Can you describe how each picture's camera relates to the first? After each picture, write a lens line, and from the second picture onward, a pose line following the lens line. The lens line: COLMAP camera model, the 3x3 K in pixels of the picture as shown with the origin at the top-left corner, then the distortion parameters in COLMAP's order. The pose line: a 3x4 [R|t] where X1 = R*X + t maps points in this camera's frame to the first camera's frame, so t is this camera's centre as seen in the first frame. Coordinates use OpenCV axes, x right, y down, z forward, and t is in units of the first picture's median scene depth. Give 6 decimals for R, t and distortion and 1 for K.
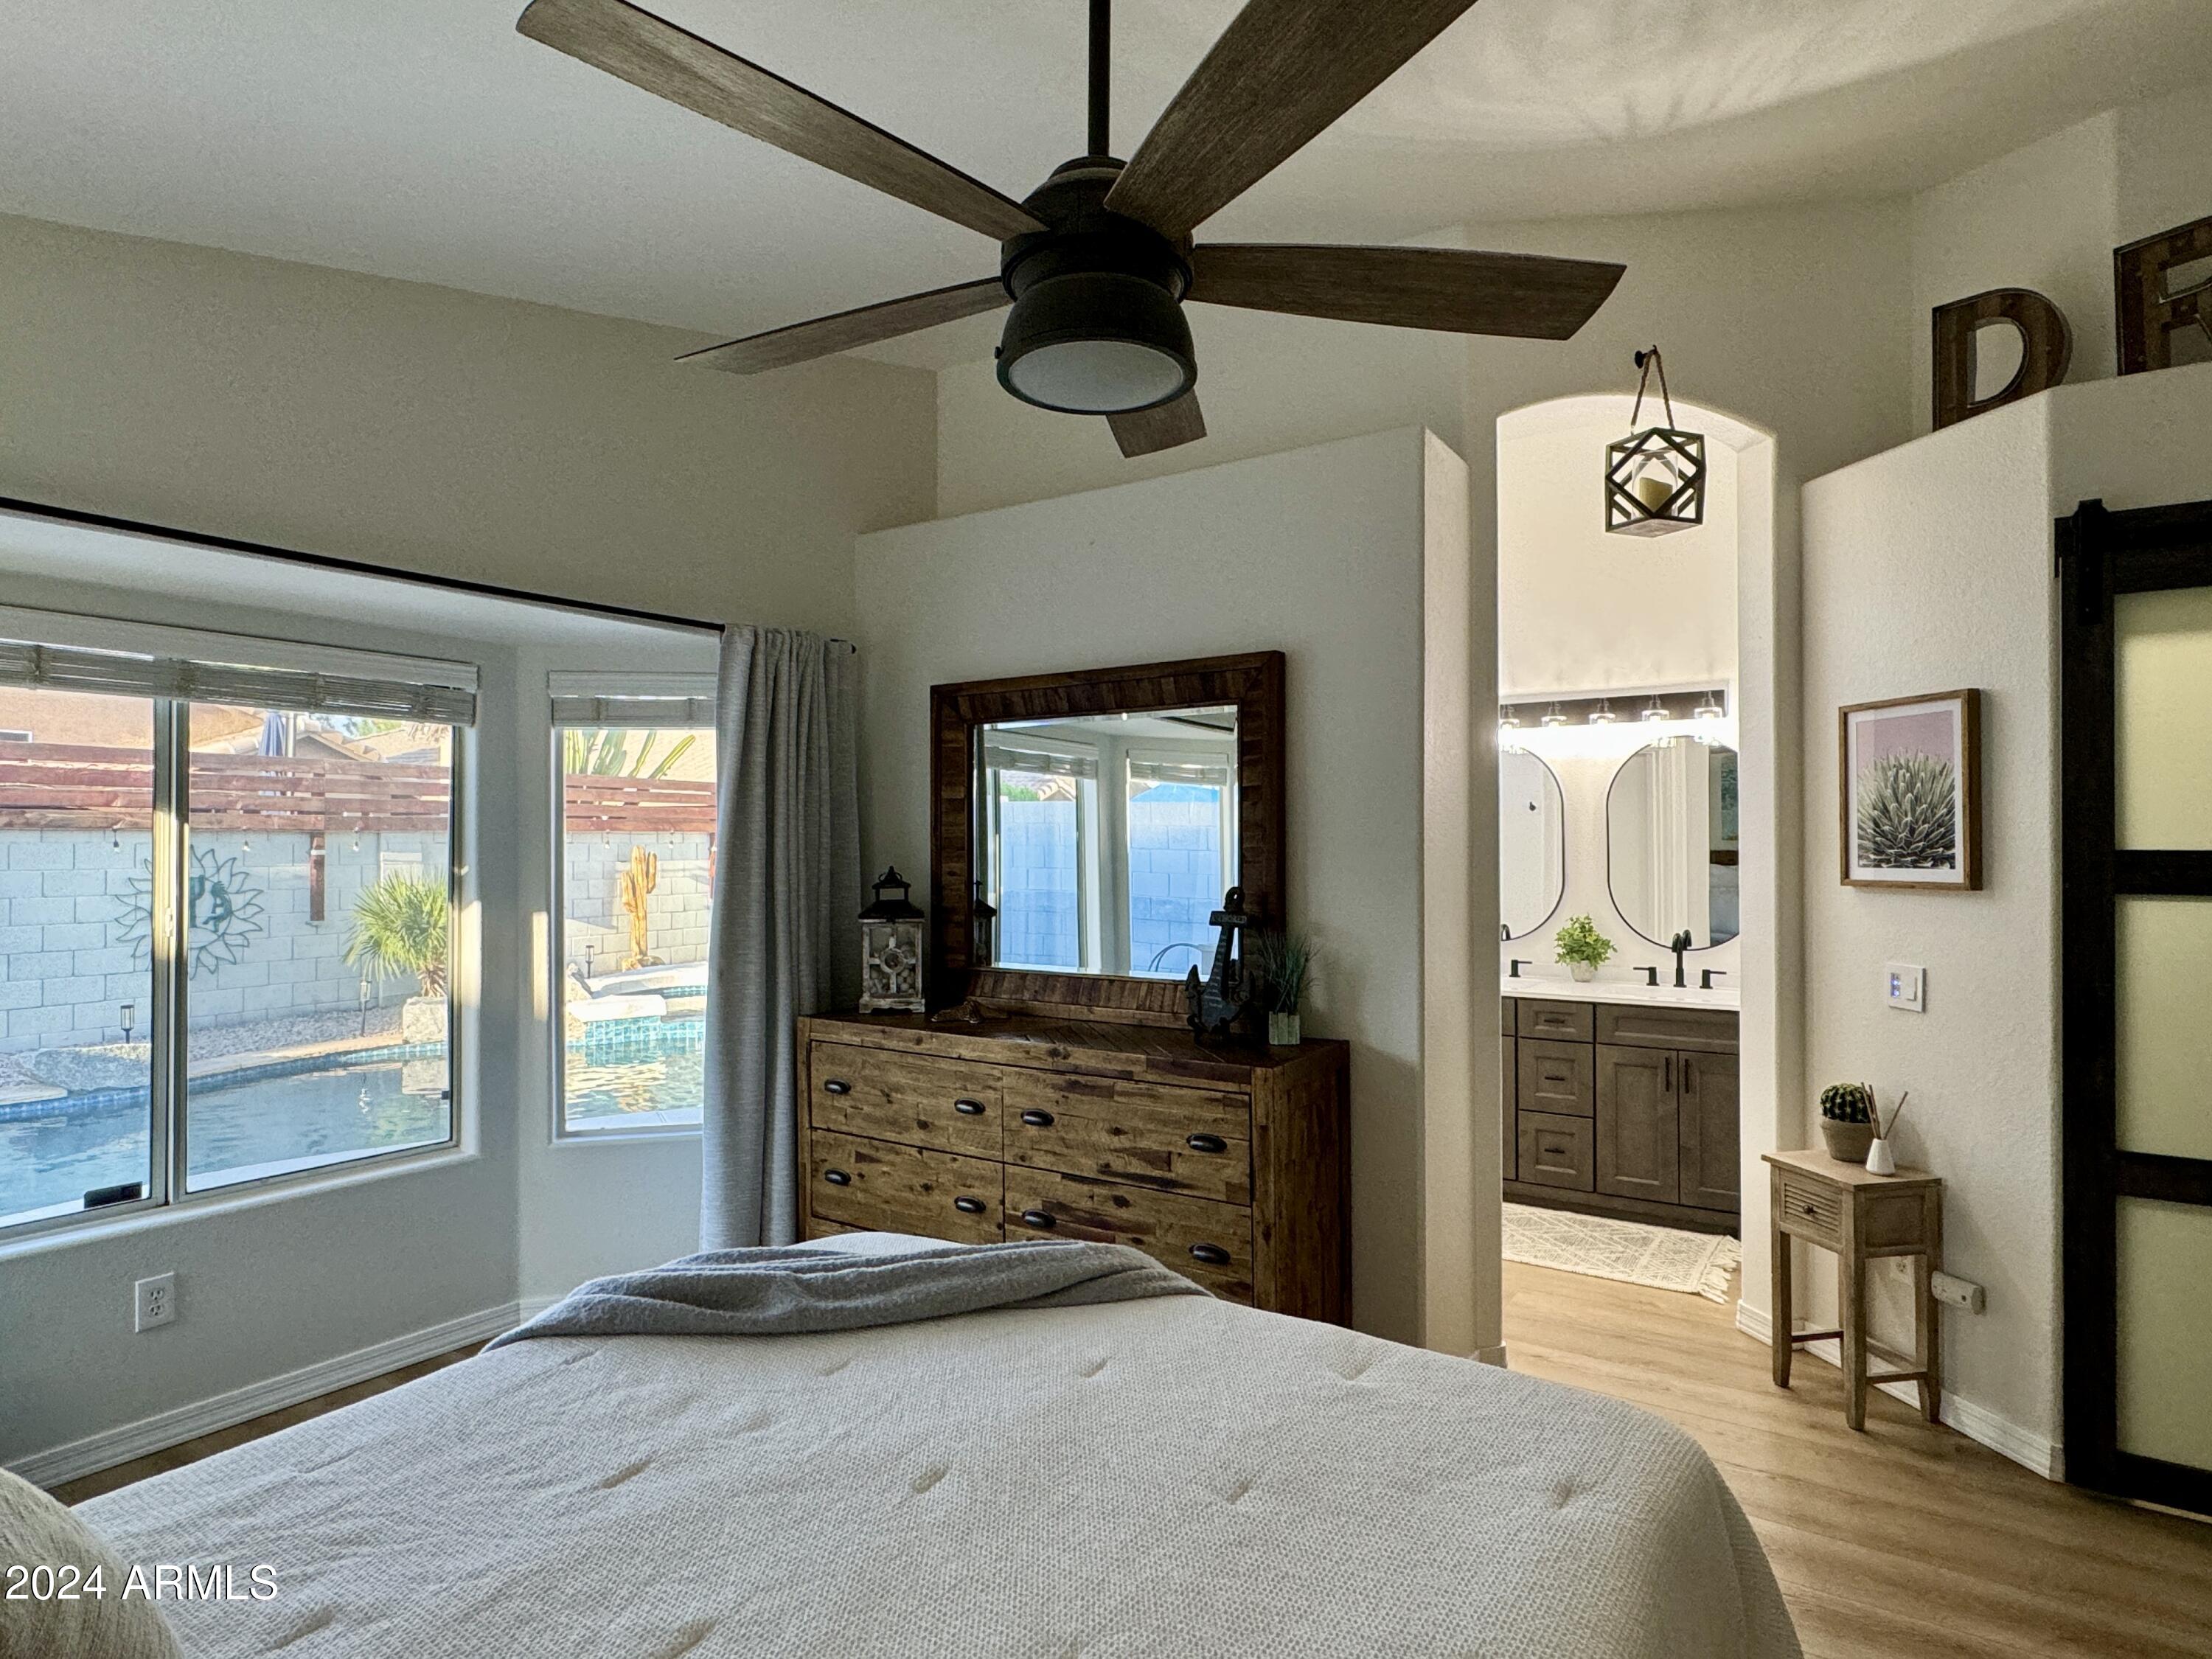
lens RADIAL K [[1208.6, 0, 1099.1], [0, 1208.6, 834.8], [0, 0, 1]] dist [-0.004427, 0.000209]
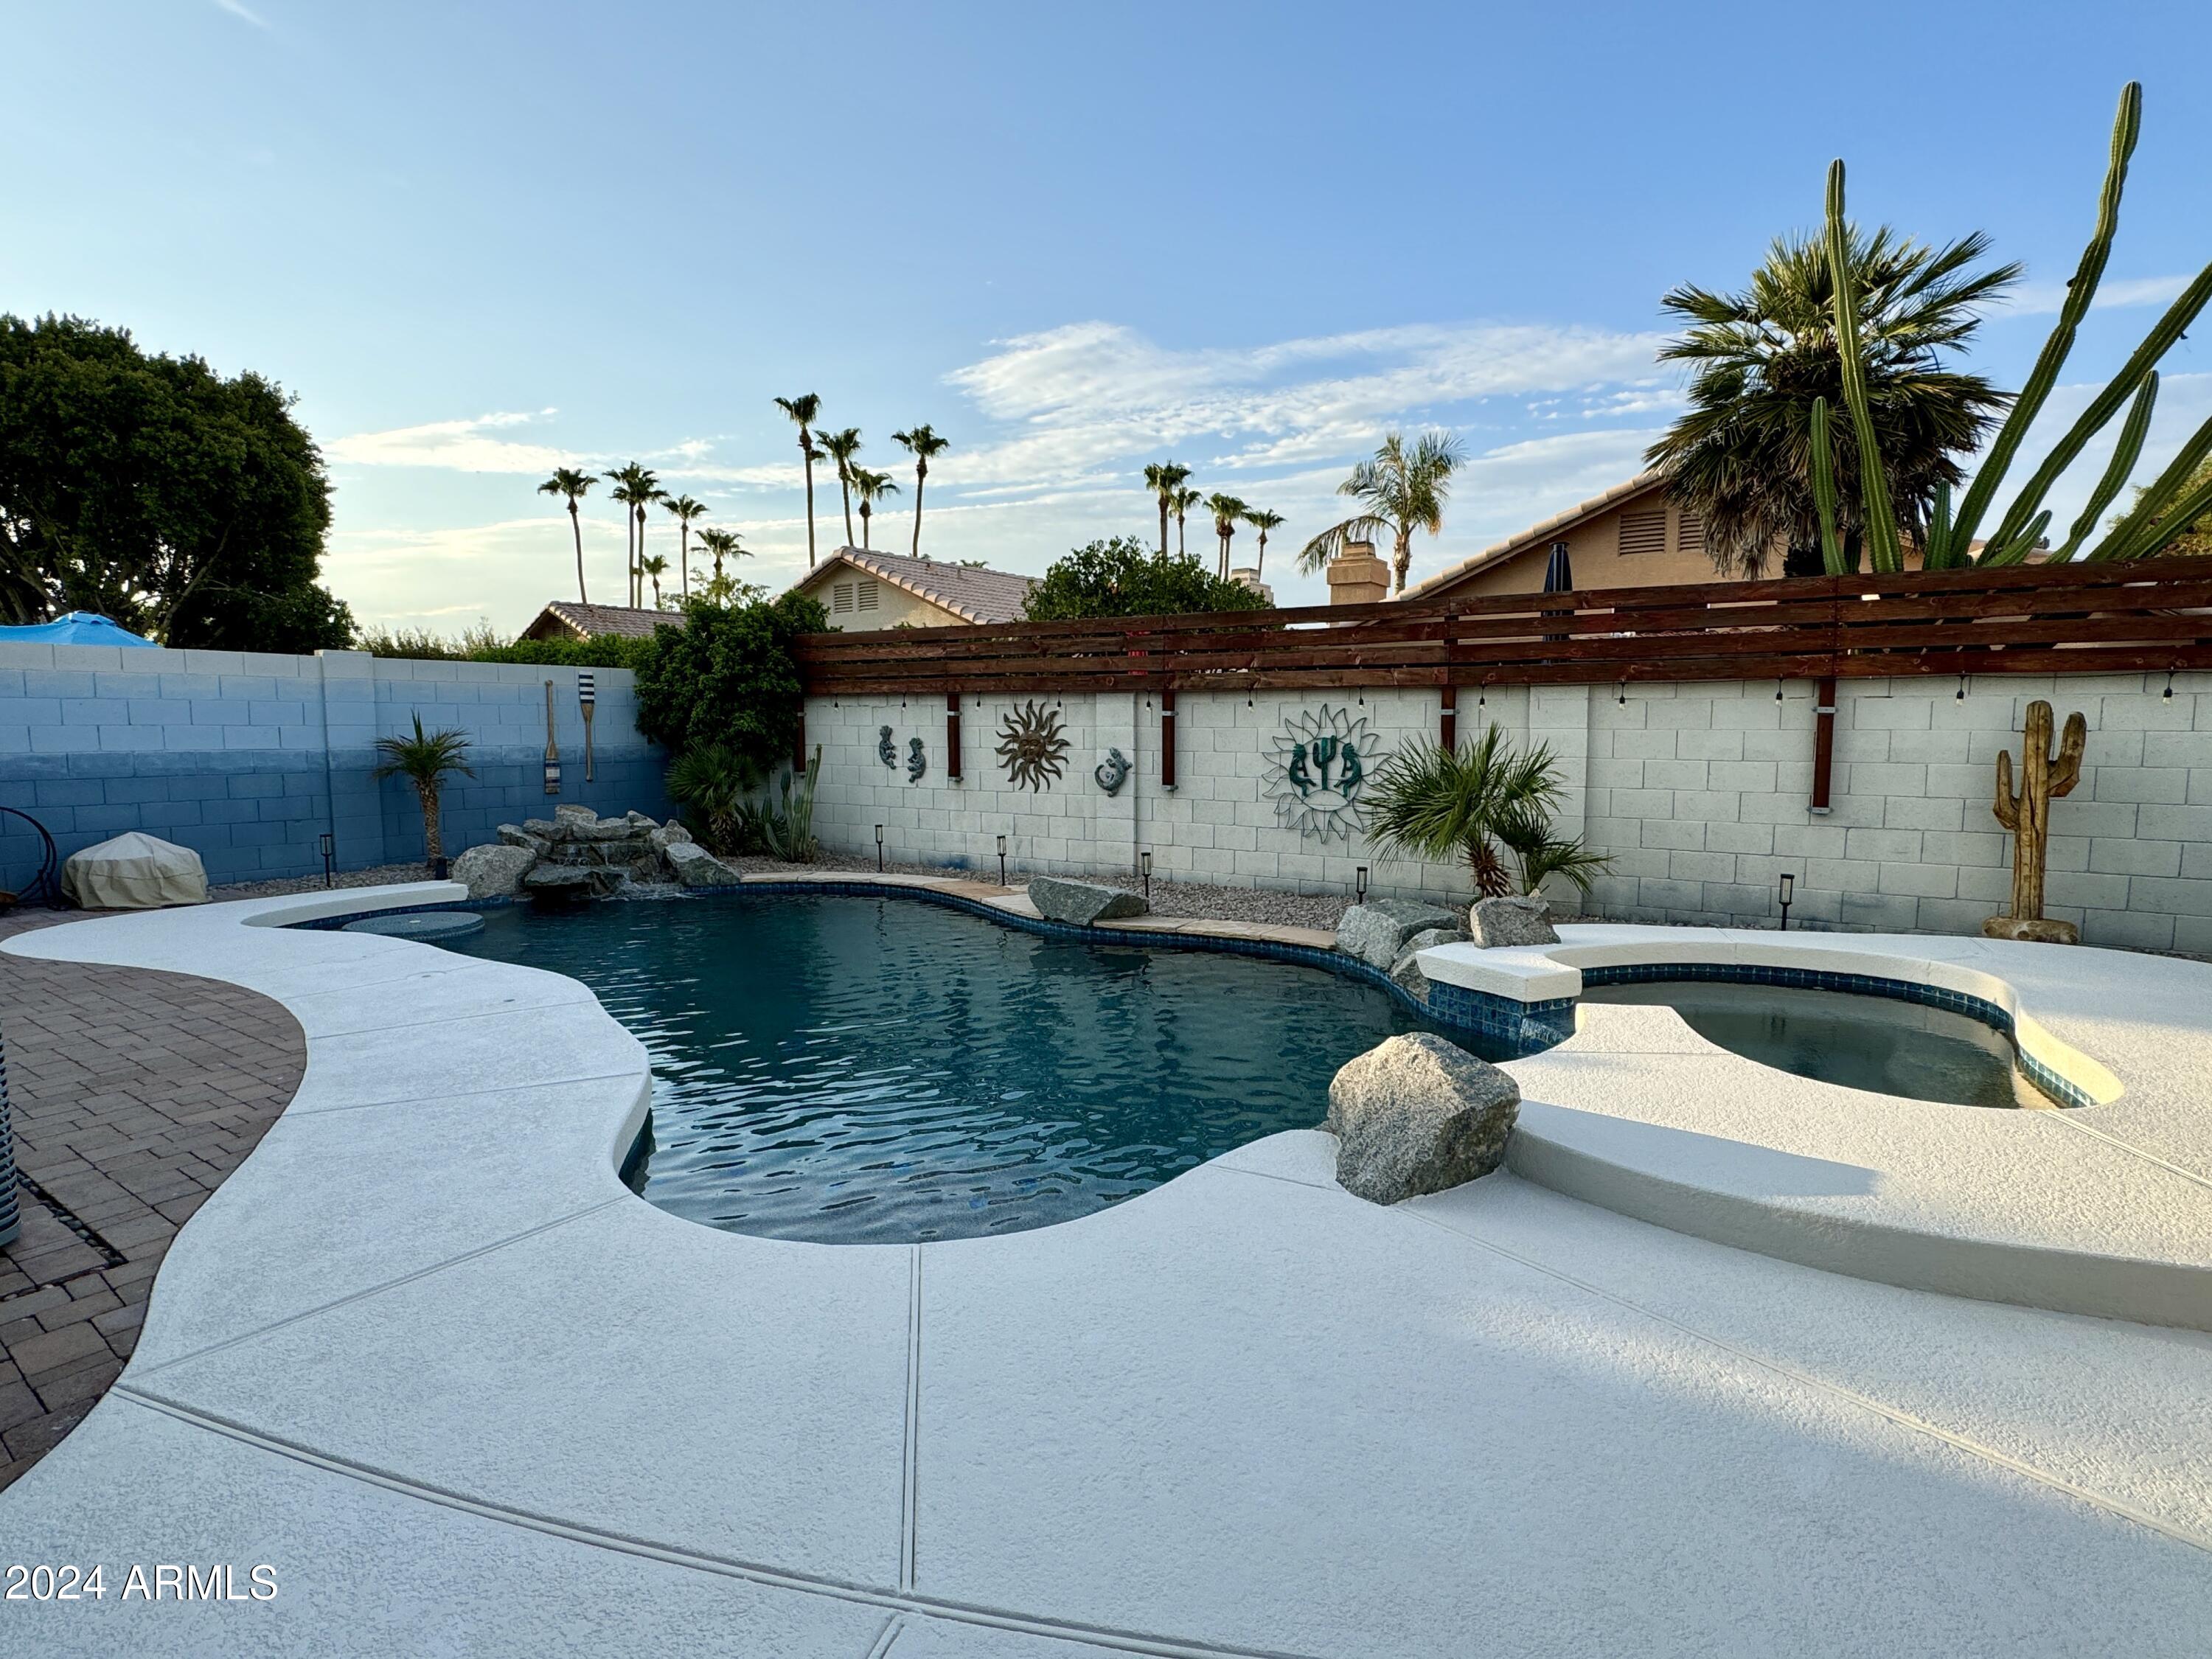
lens RADIAL K [[1131.4, 0, 1107.5], [0, 1131.4, 837.2], [0, 0, 1]] dist [-0.013401, 0.007716]
pose [[-0.075378, 0.100814, -0.992046, 0.026116], [0.005891, 0.994904, 0.100657, 0.003364], [0.997138, 0.001743, -0.075588, 0.136808]]
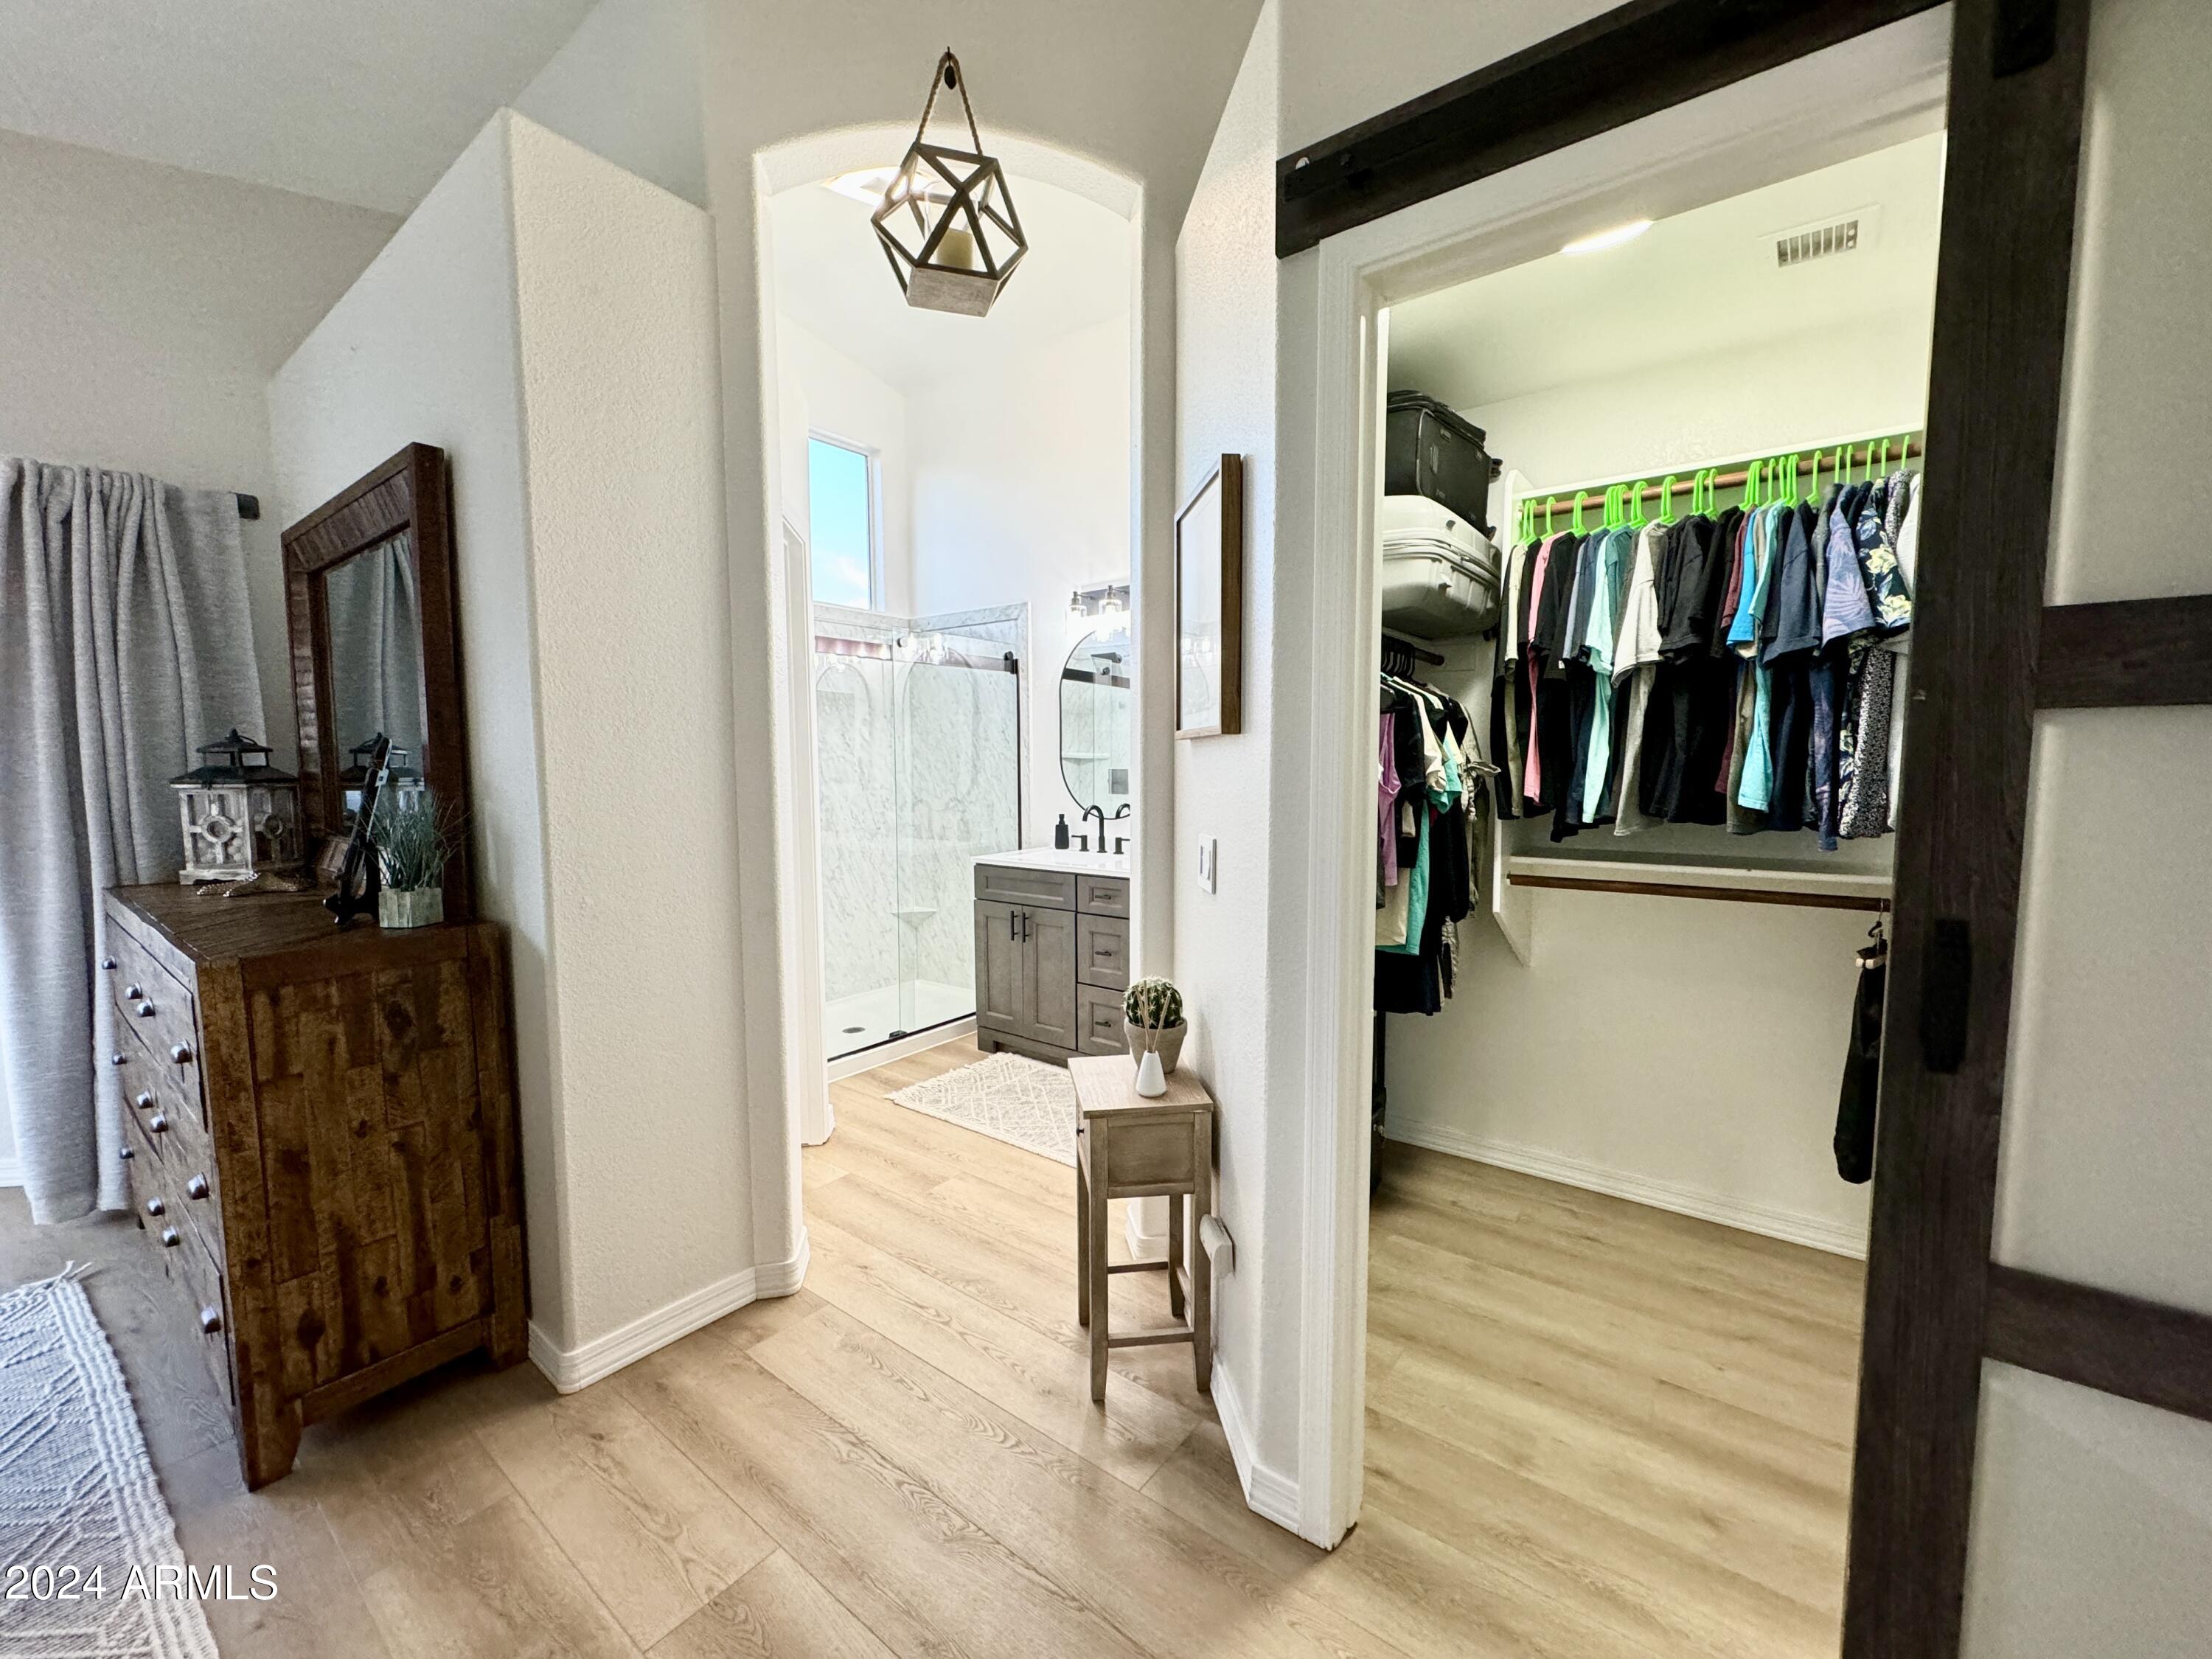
lens RADIAL K [[886.0, 0, 1102.6], [0, 886.0, 832.2], [0, 0, 1]] dist [-0.000072, 0.000493]
pose [[0.997749, 0.004134, -0.066932, 0.031572], [0.001825, 0.996055, 0.088723, 0.002651], [0.067035, -0.088645, 0.993805, 0.020536]]
